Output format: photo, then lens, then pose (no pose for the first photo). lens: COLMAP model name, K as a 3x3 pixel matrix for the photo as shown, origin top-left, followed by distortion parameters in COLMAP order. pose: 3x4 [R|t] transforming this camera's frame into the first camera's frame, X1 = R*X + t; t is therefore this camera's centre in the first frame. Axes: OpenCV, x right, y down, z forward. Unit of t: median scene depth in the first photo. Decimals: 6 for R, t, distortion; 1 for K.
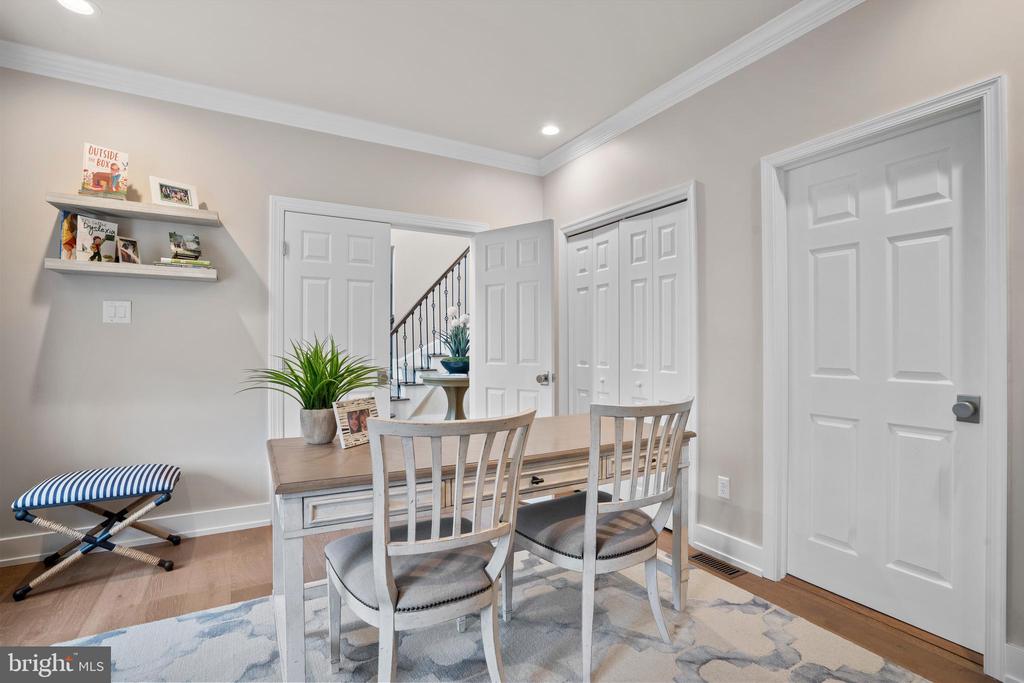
lens RADIAL K [[477.3, 0, 510.5], [0, 477.3, 343.7], [0, 0, 1]] dist [-0.034786, 0.000517]
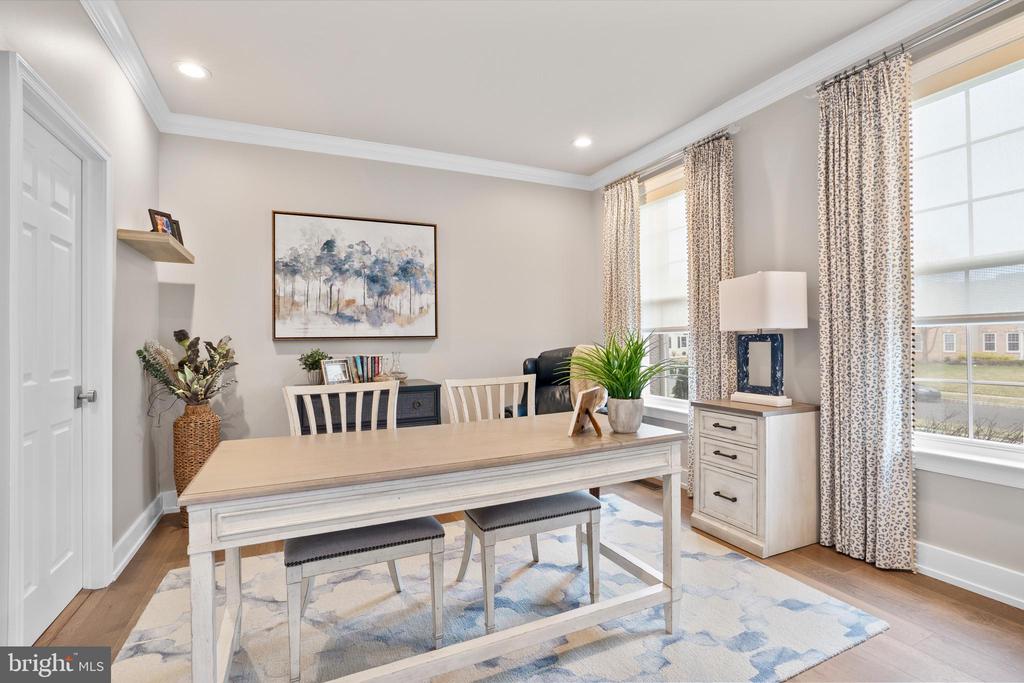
lens RADIAL K [[477.3, 0, 512.6], [0, 477.3, 341.0], [0, 0, 1]] dist [-0.034786, 0.000517]
pose [[-0.996592, 0.016331, 0.080858, -0.237987], [0.016049, 0.999863, -0.004133, 0.016265], [-0.080915, -0.002821, -0.996717, 1.930804]]
